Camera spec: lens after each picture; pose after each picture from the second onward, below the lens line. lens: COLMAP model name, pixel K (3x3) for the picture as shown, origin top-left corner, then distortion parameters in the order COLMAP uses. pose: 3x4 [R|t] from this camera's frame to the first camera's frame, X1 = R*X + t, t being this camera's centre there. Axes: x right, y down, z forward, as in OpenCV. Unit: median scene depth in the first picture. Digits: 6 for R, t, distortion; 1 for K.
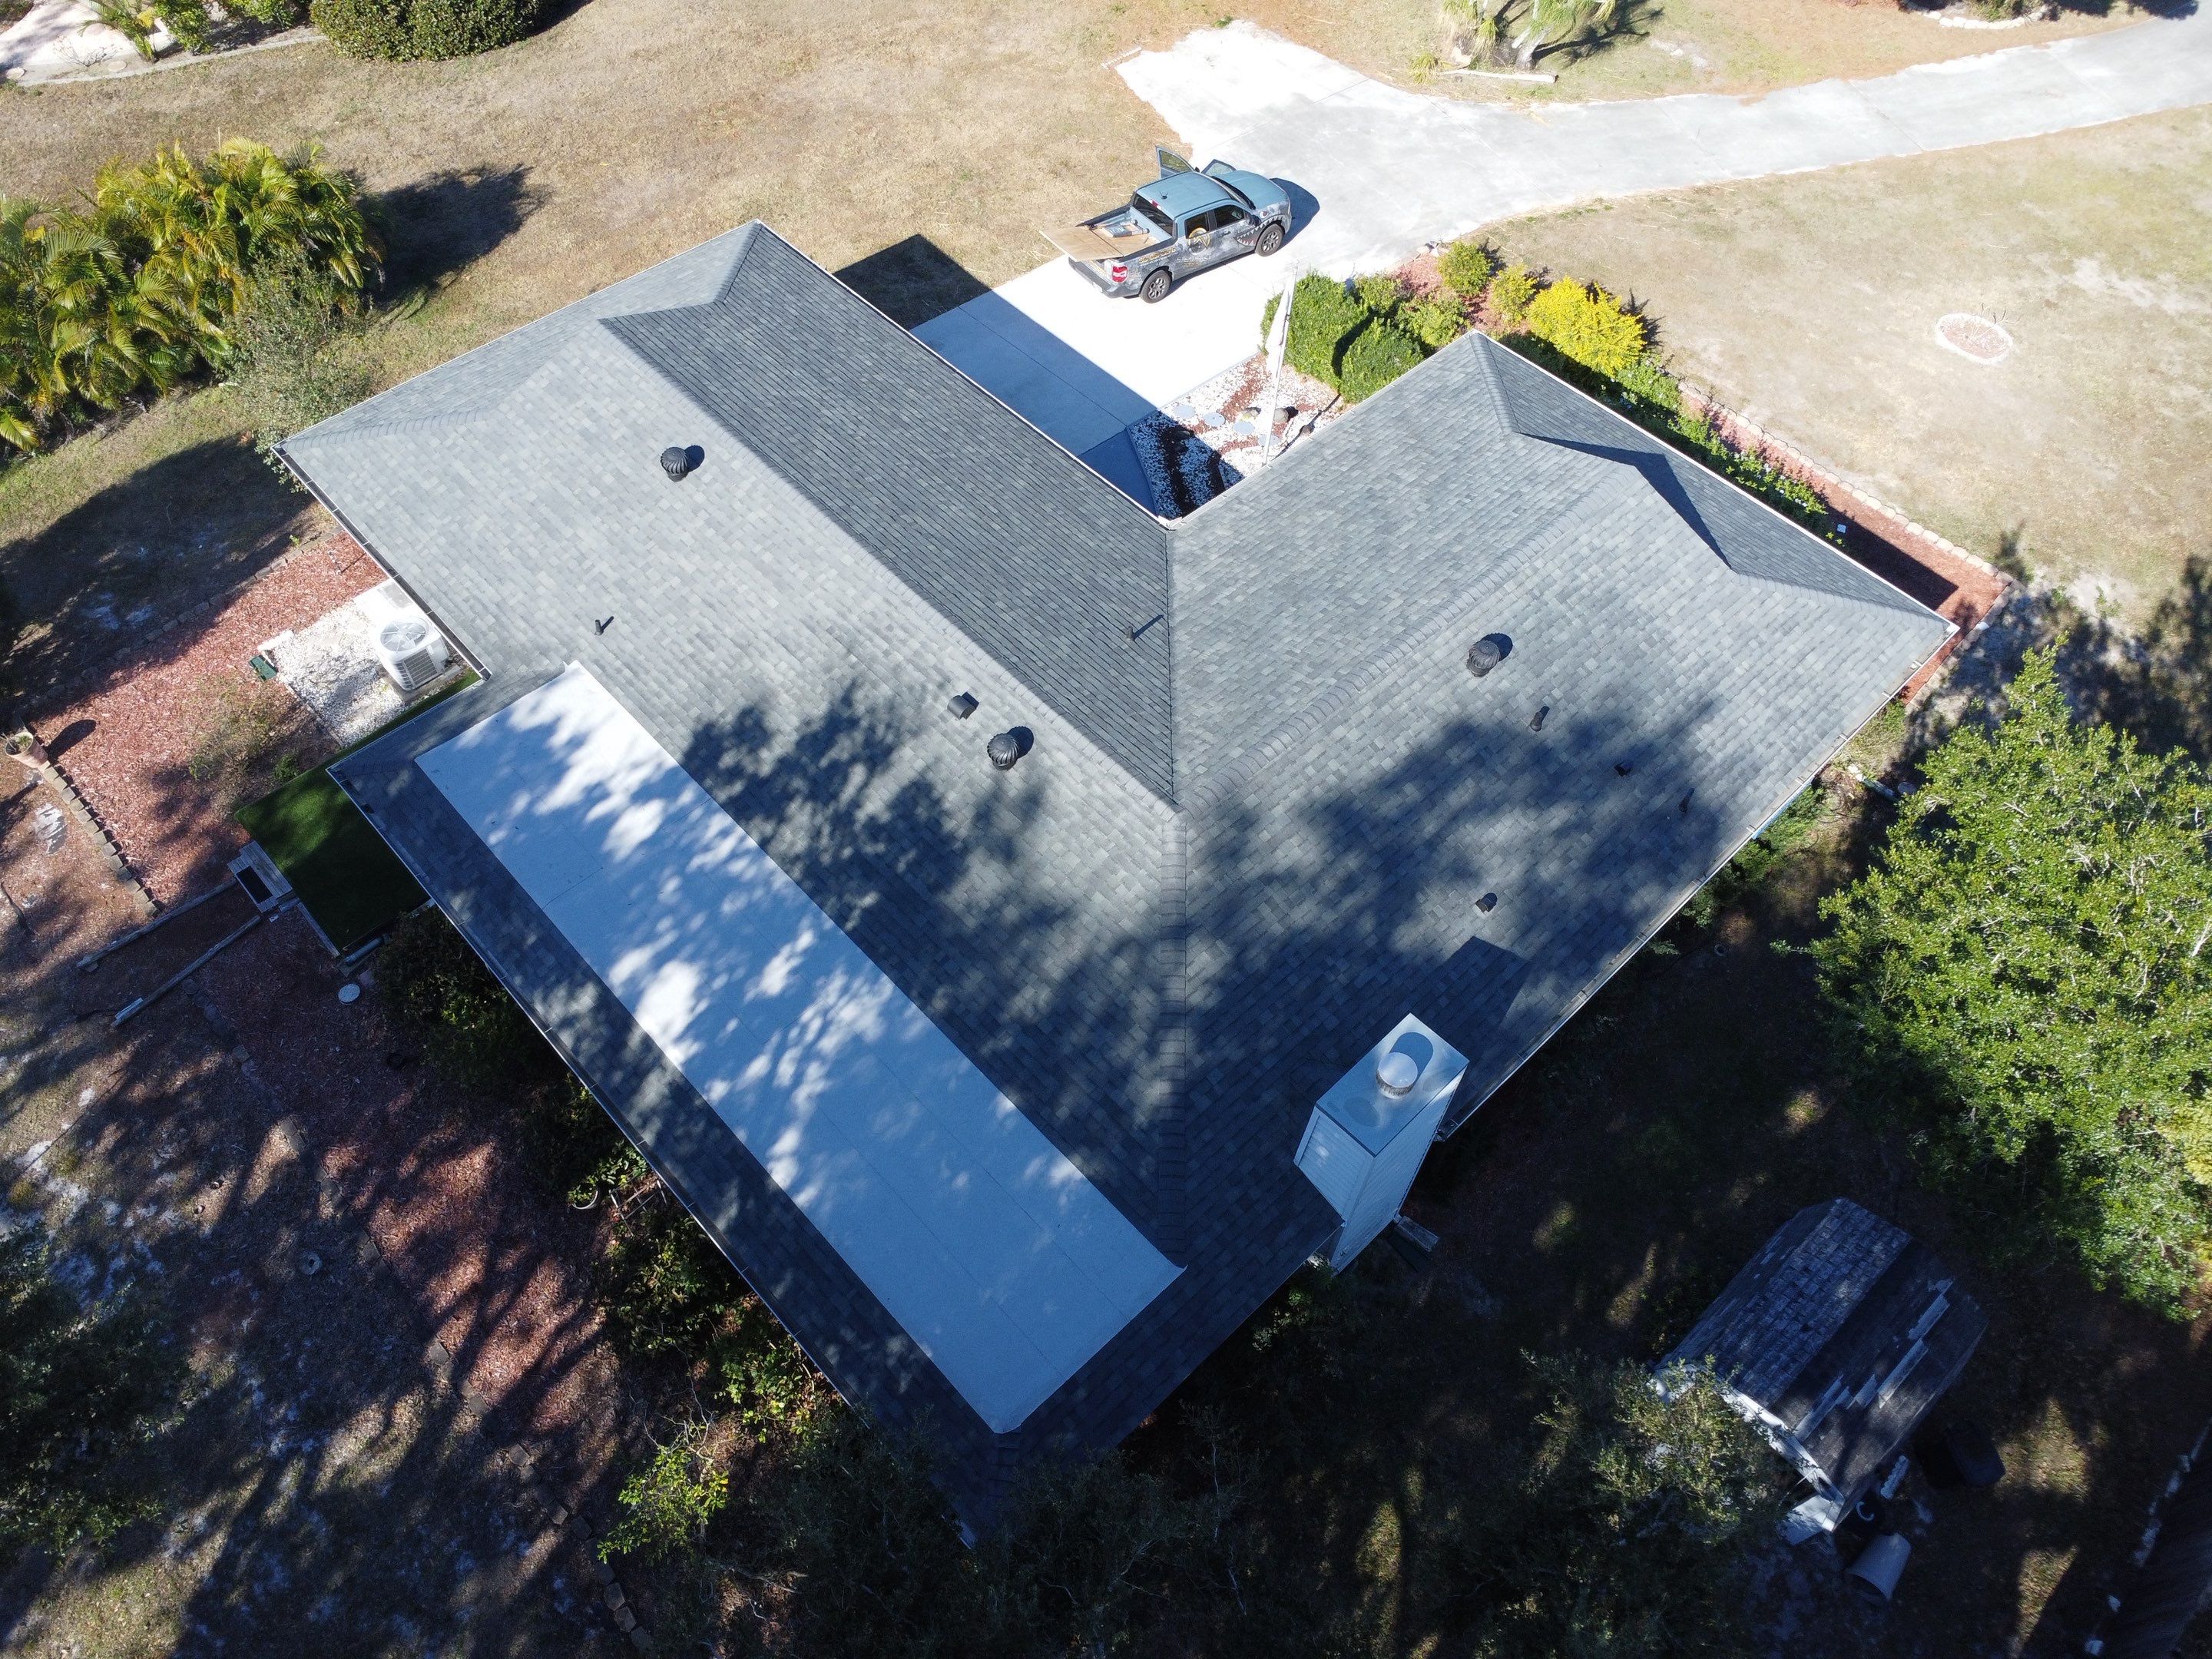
lens RADIAL K [[1607.8, 0, 1102.1], [0, 1607.8, 810.3], [0, 0, 1]] dist [-0.036761, 0.002894]
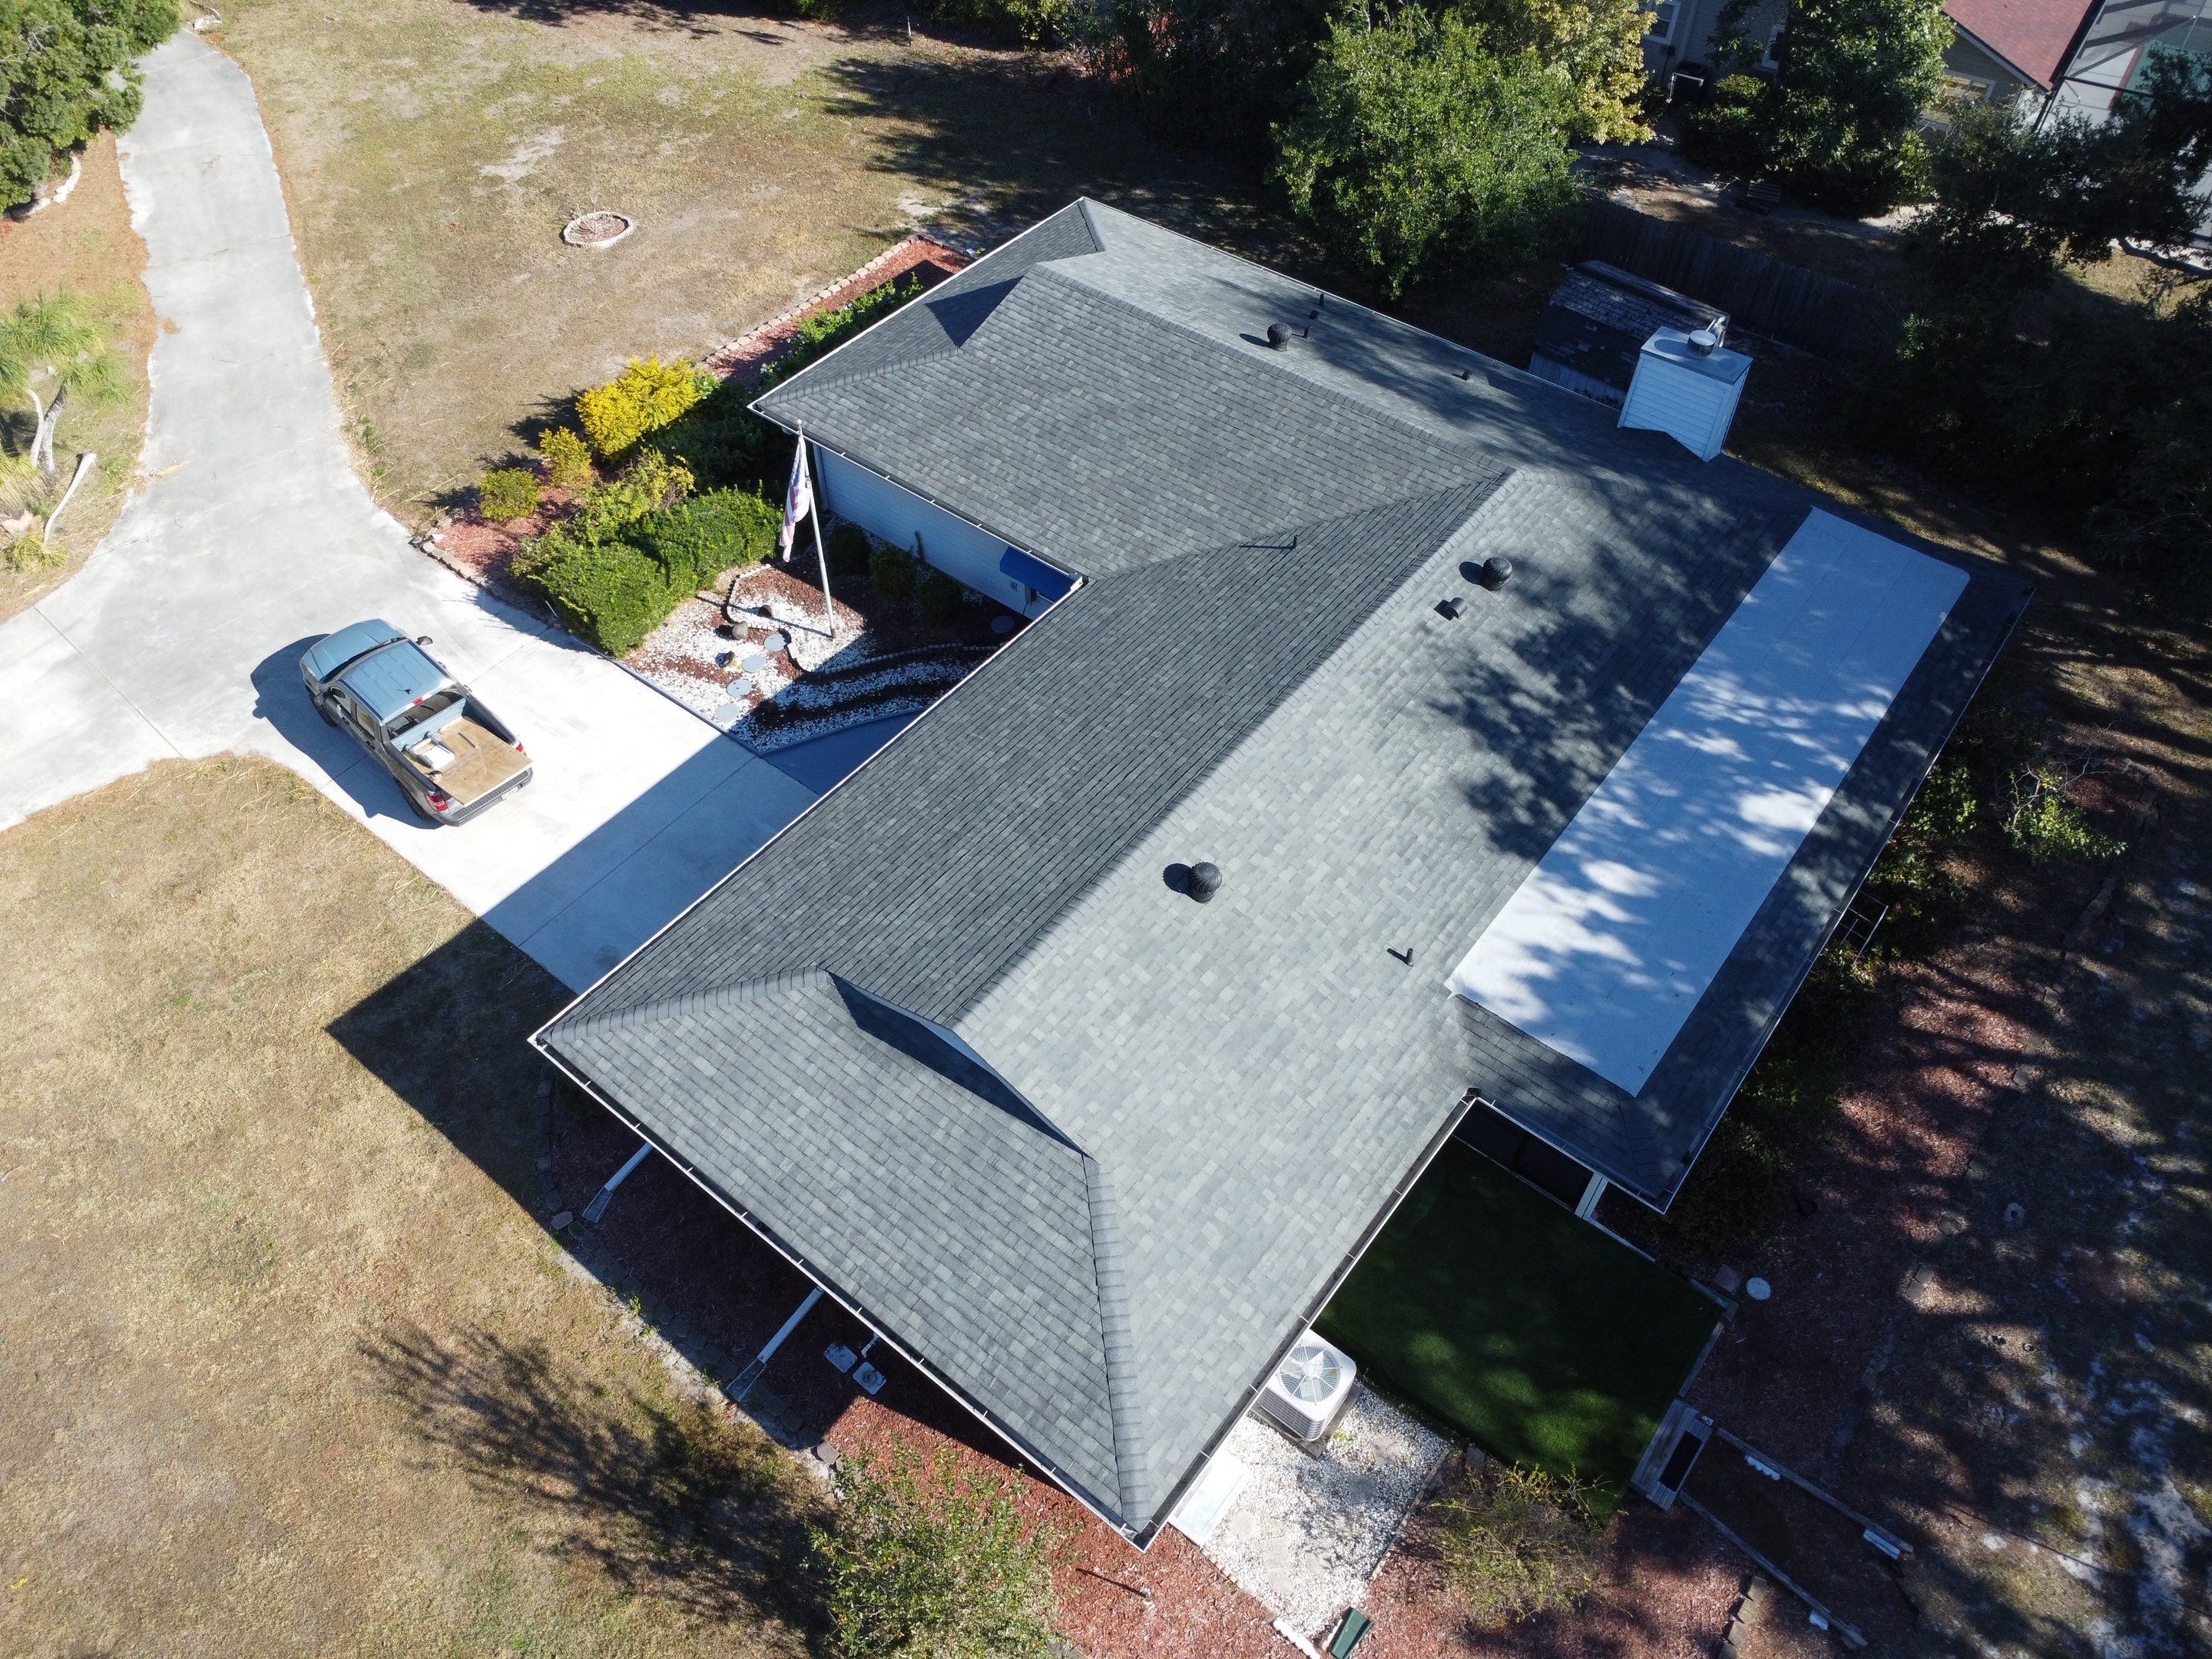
lens RADIAL K [[1607.8, 0, 1080.2], [0, 1607.8, 799.8], [0, 0, 1]] dist [-0.036761, 0.002894]
pose [[-0.140402, -0.763972, 0.629789, -0.768823], [0.794755, 0.292386, 0.531860, -0.741732], [-0.590467, 0.575202, 0.566119, 0.555563]]
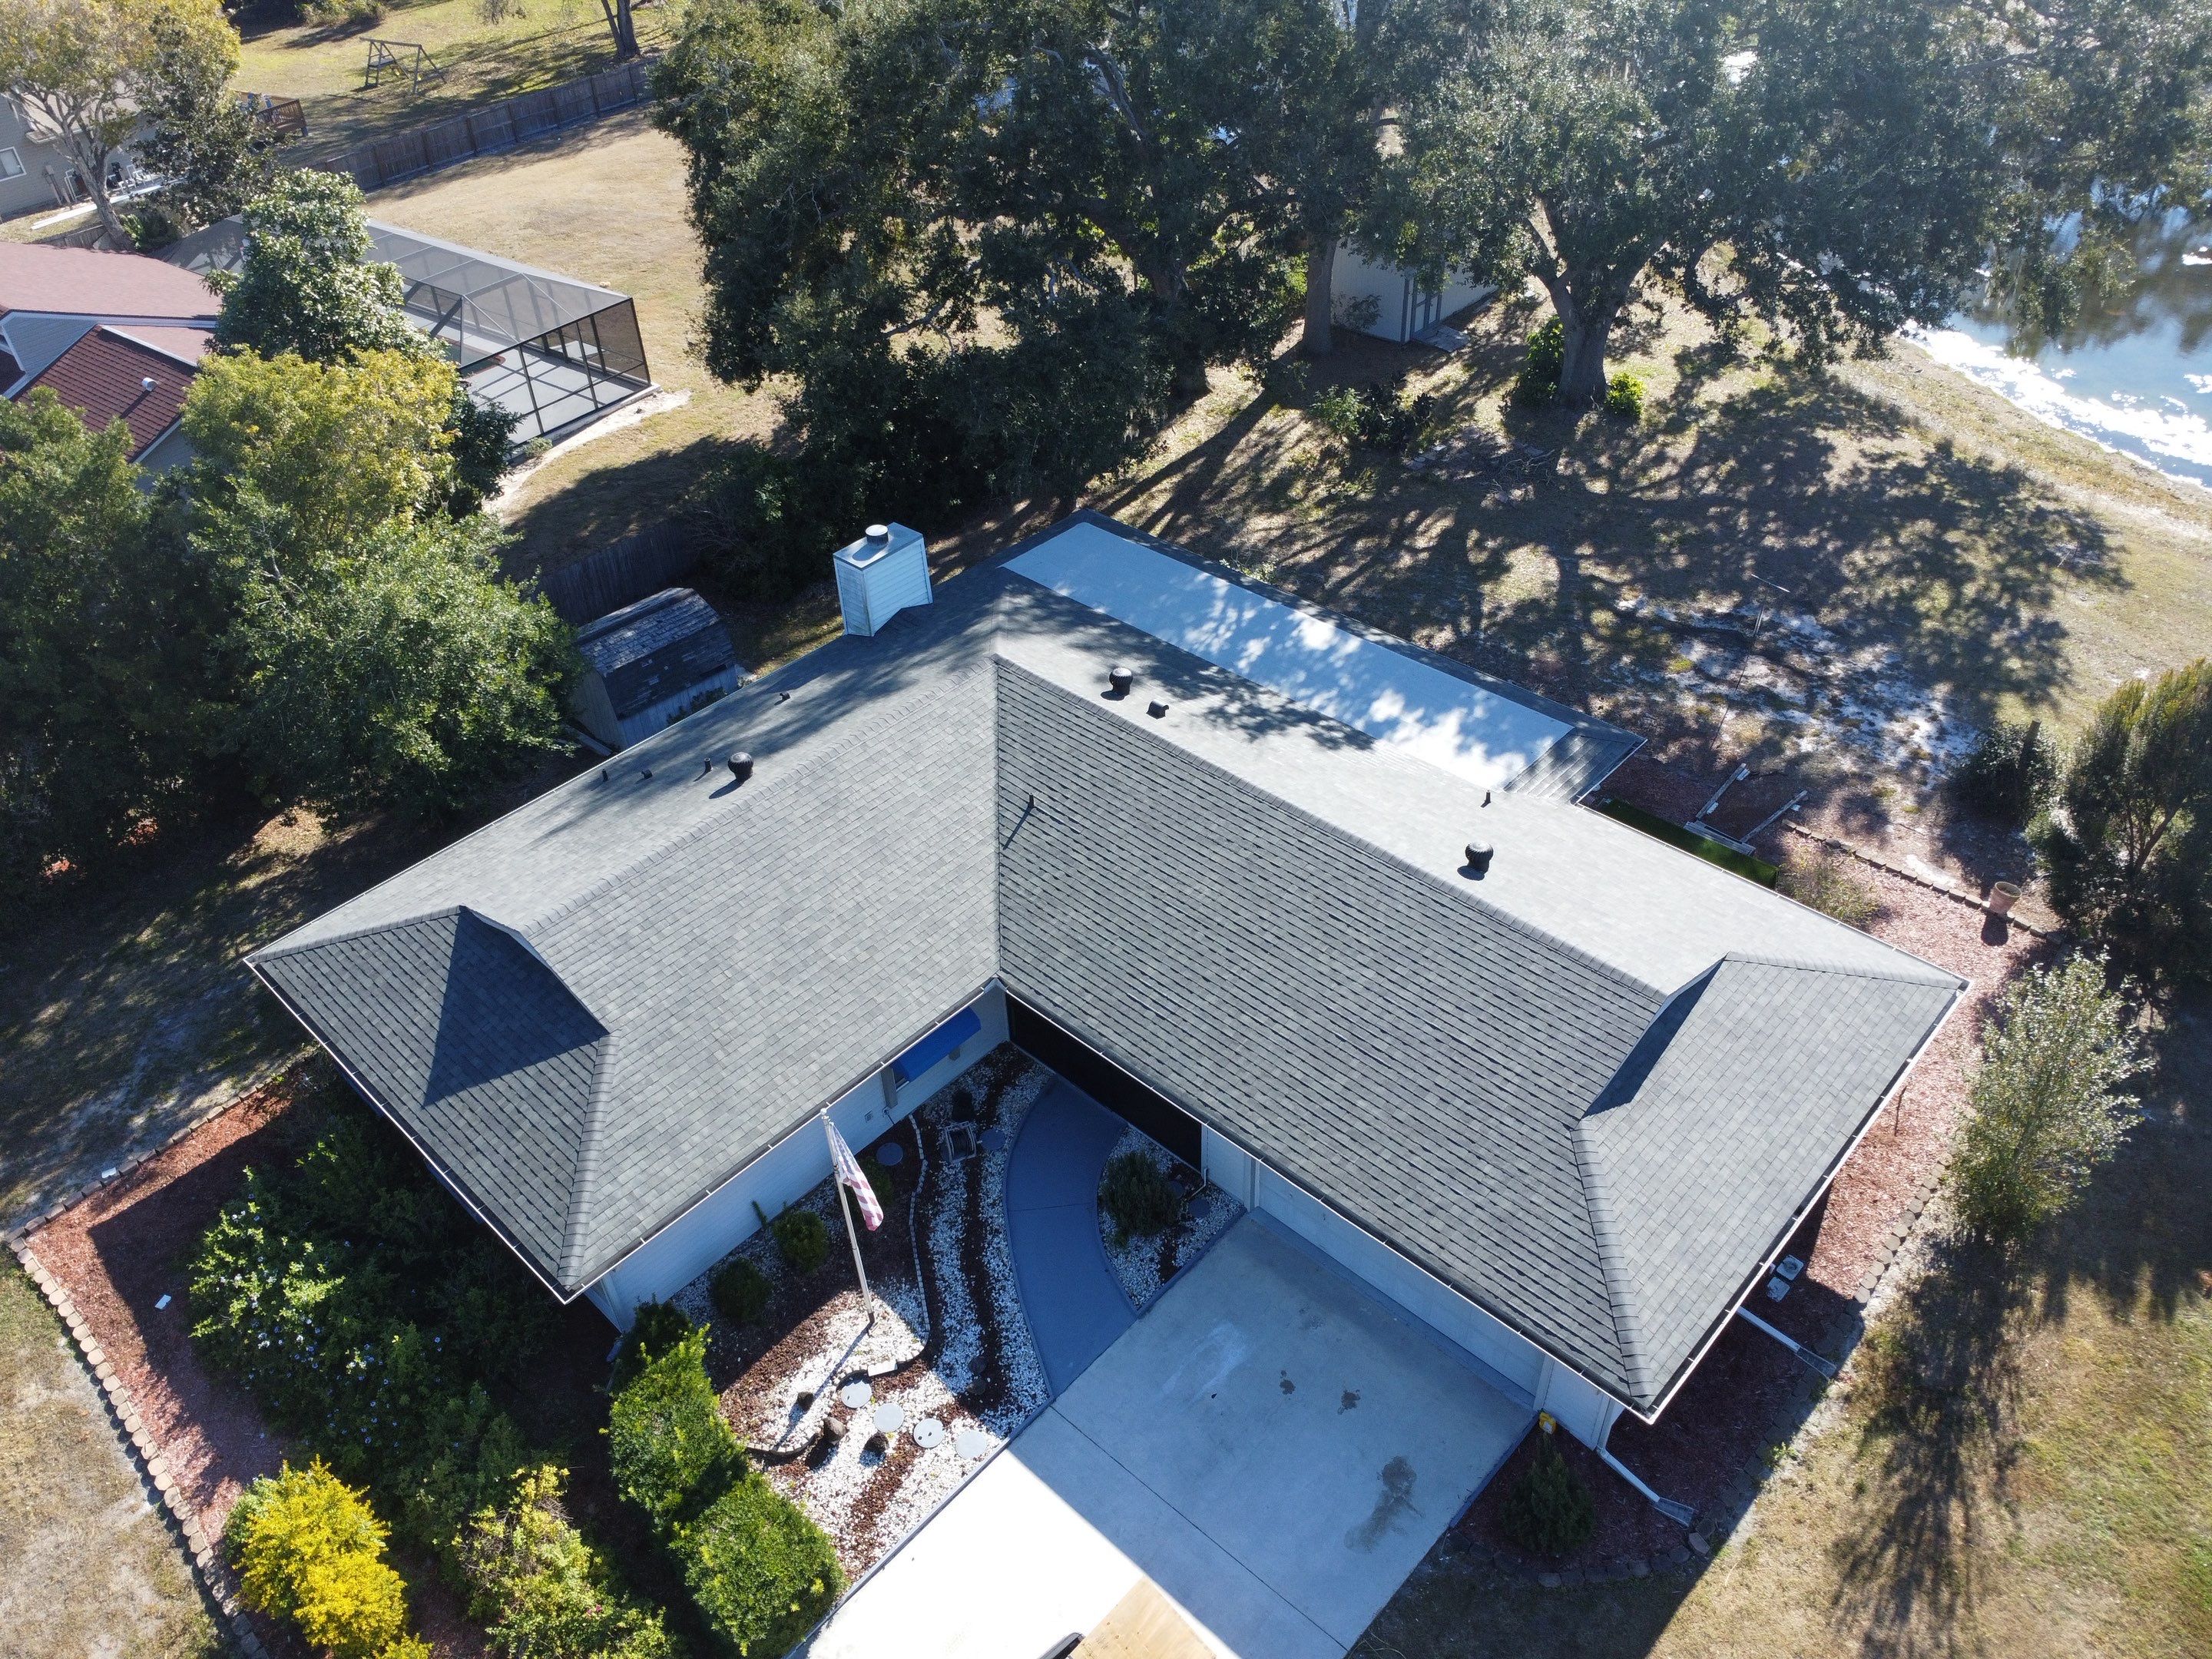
lens RADIAL K [[1607.8, 0, 1095.5], [0, 1607.8, 837.1], [0, 0, 1]] dist [-0.036761, 0.002894]
pose [[-0.998286, 0.045004, -0.037418, 0.015422], [-0.039509, -0.046502, 0.998137, -1.255886], [0.043180, 0.997904, 0.048200, 0.952196]]
